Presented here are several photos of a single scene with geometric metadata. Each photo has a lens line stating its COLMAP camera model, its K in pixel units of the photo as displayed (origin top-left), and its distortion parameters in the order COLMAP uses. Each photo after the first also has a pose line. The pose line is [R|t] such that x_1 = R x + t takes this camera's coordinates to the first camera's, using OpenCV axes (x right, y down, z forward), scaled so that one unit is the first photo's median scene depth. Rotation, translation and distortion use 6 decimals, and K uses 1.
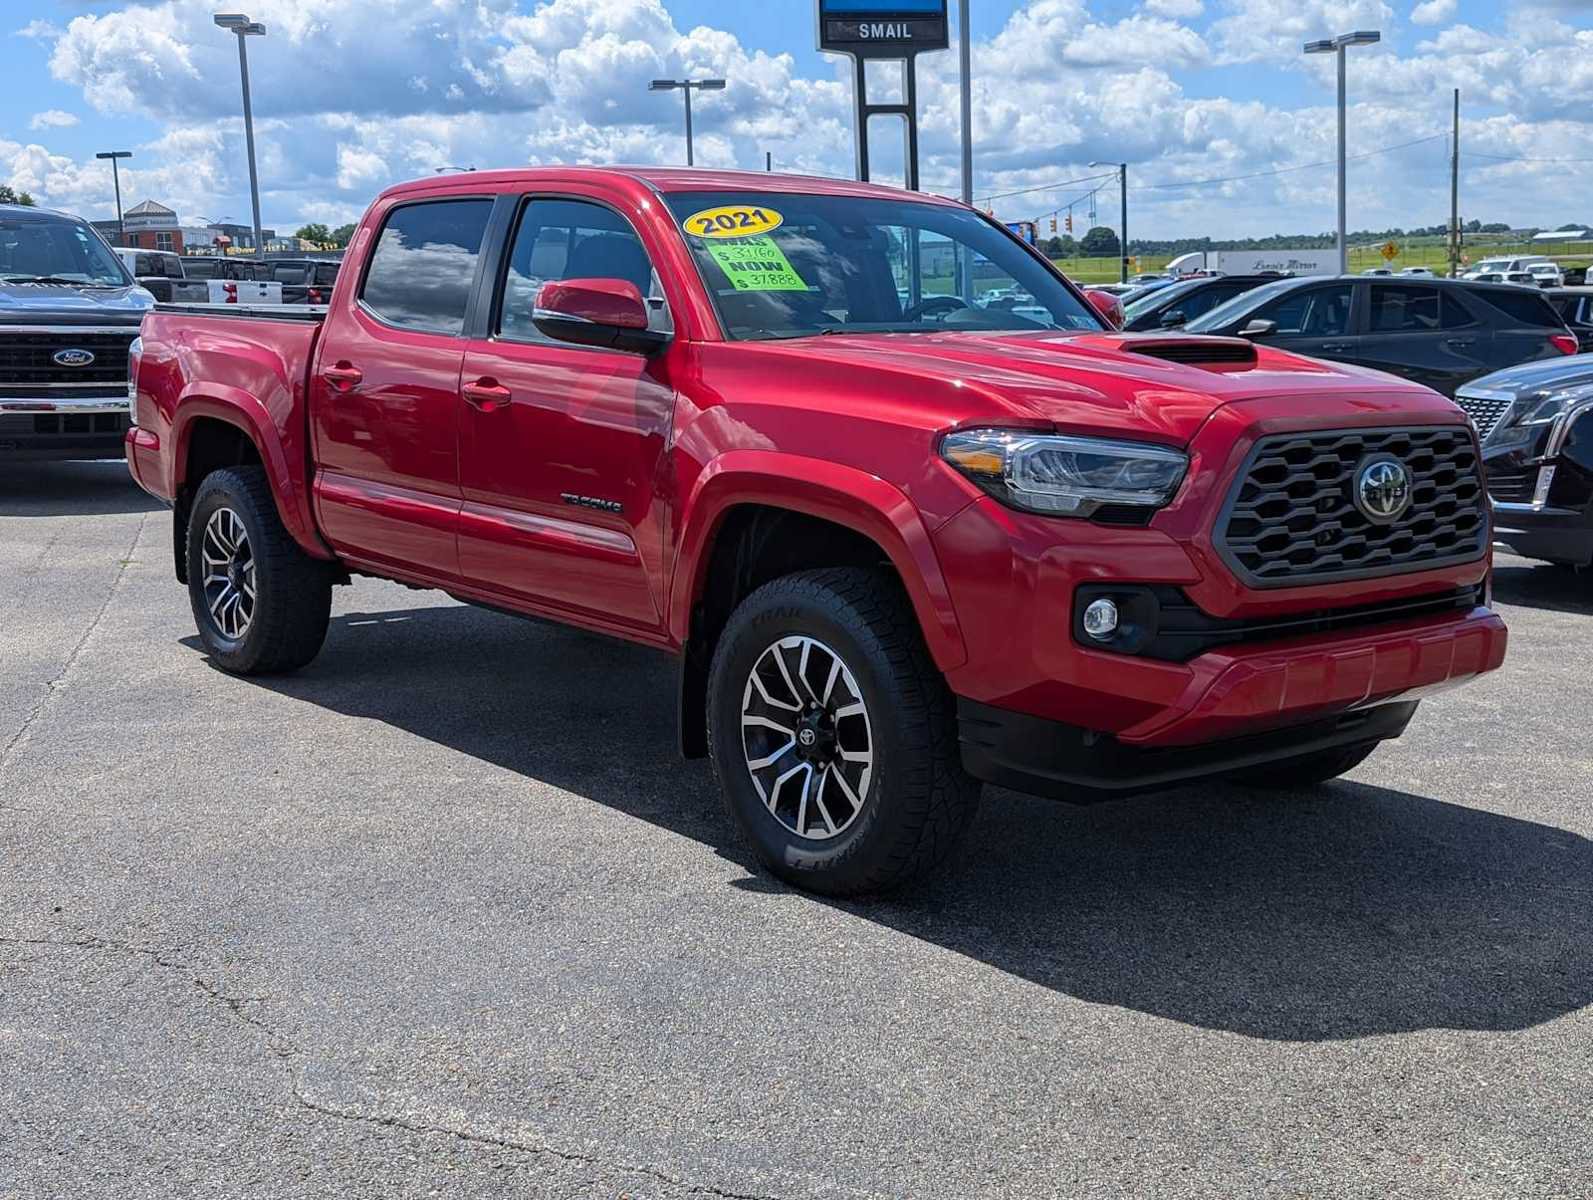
lens RADIAL K [[1899.3, 0, 800.4], [0, 1899.3, 598.6], [0, 0, 1]] dist [0.008197, 0.000000]
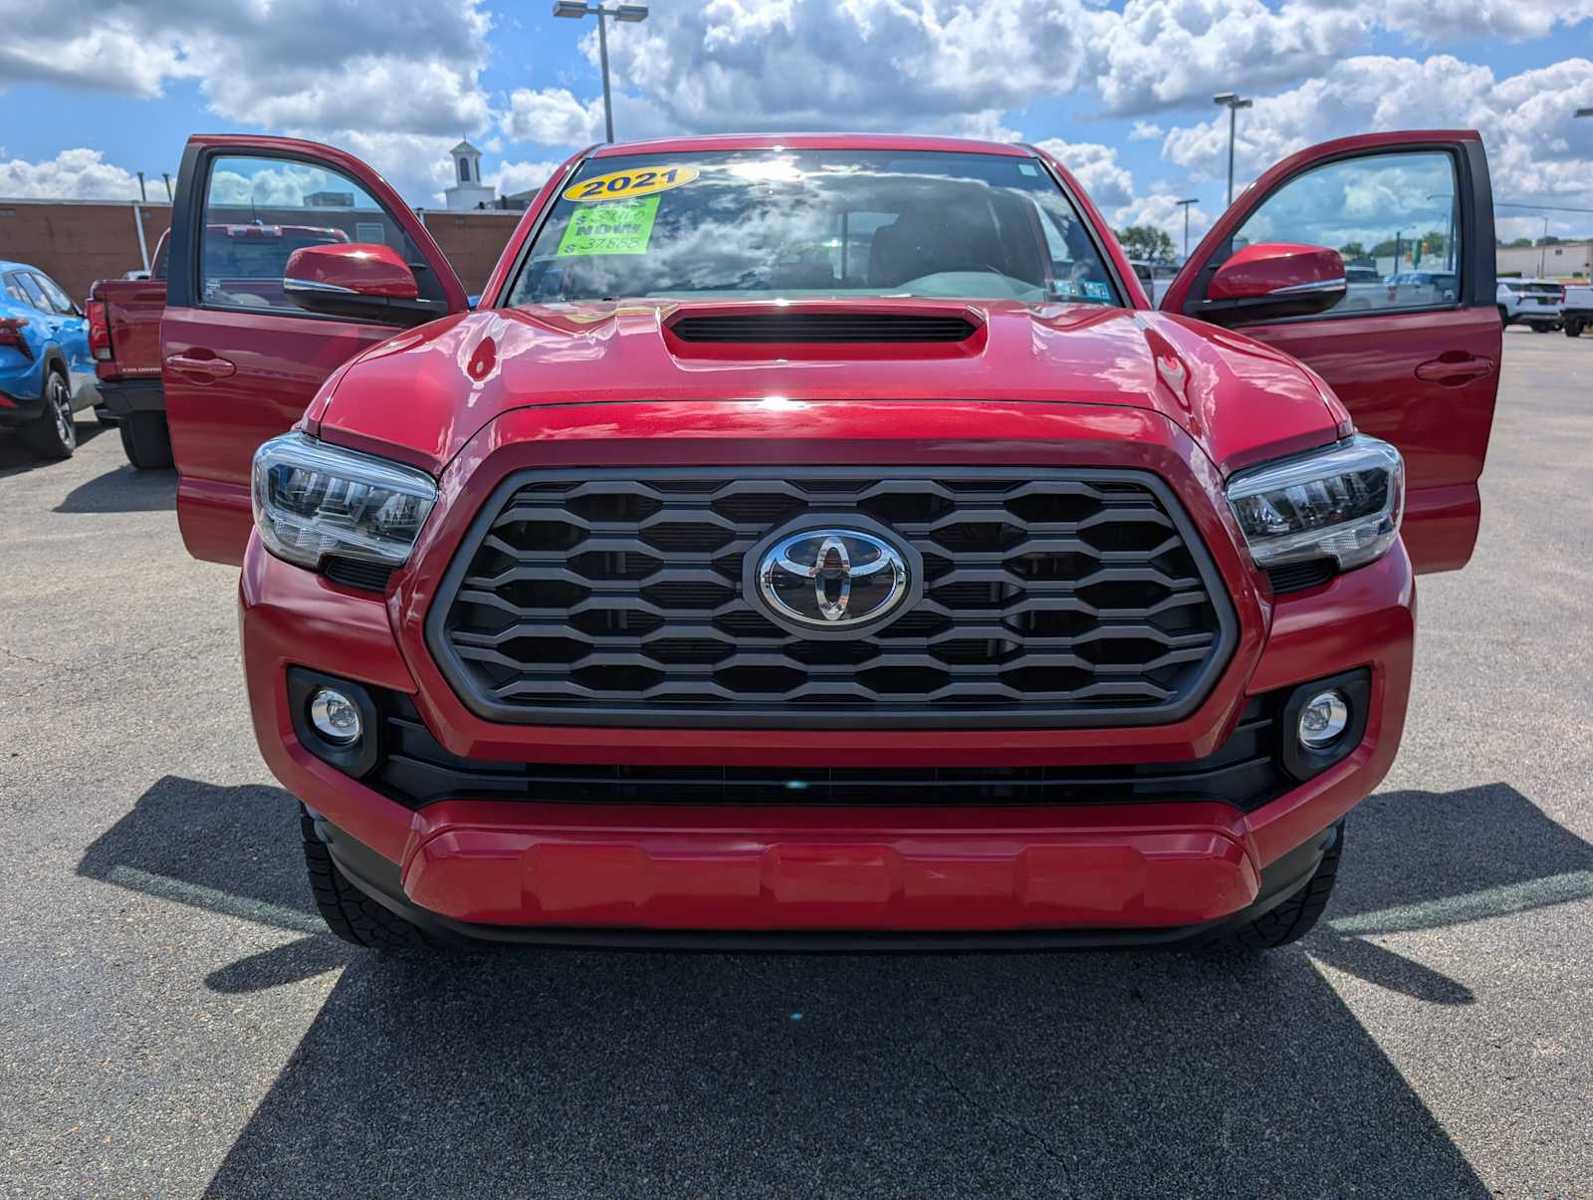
lens RADIAL K [[1155.7, 0, 784.5], [0, 1155.7, 604.5], [0, 0, 1]] dist [0.005299, -0.000867]
pose [[0.768155, 0.150695, -0.622277, 0.412712], [-0.085361, 0.987335, 0.133729, -0.076486], [0.634549, -0.049607, 0.771289, 0.597526]]
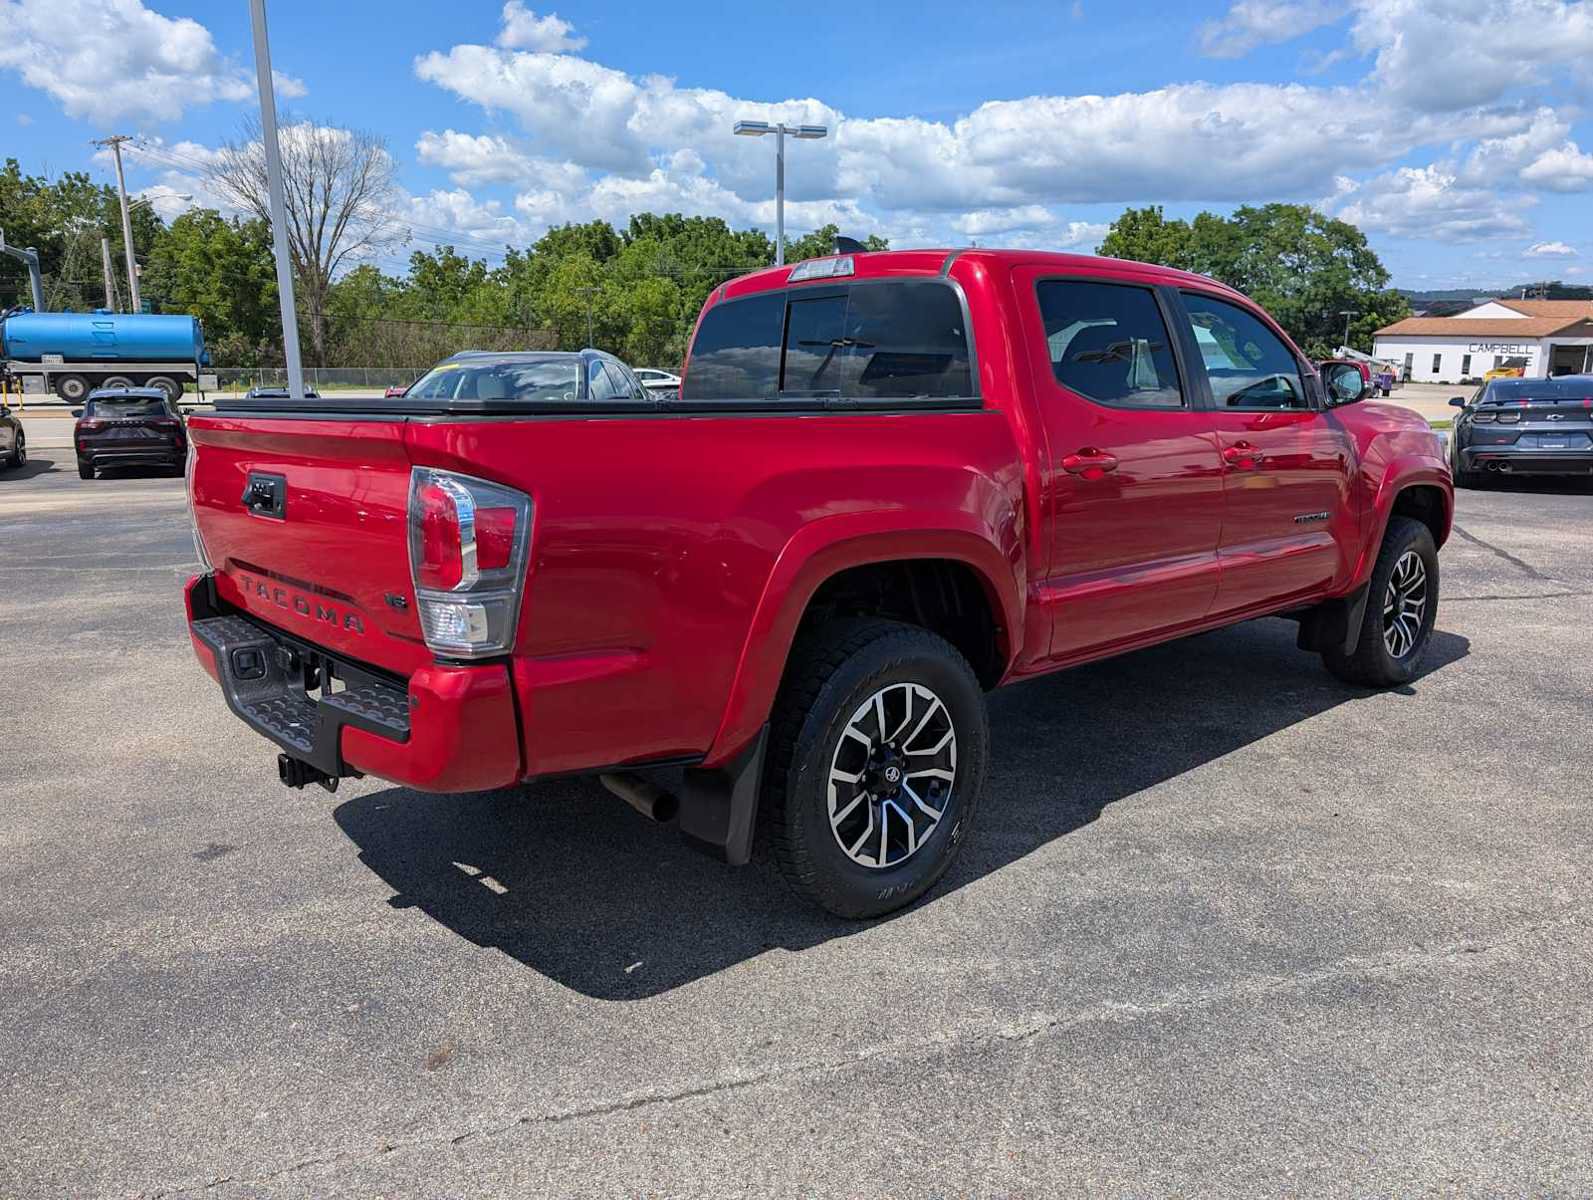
lens RADIAL K [[1149.3, 0, 823.9], [0, 1149.3, 607.3], [0, 0, 1]] dist [0.012858, -0.007905]
pose [[-0.058555, -0.199963, 0.978052, -0.937282], [0.162767, 0.964710, 0.206980, -0.221074], [-0.984925, 0.171315, -0.023941, 1.368368]]
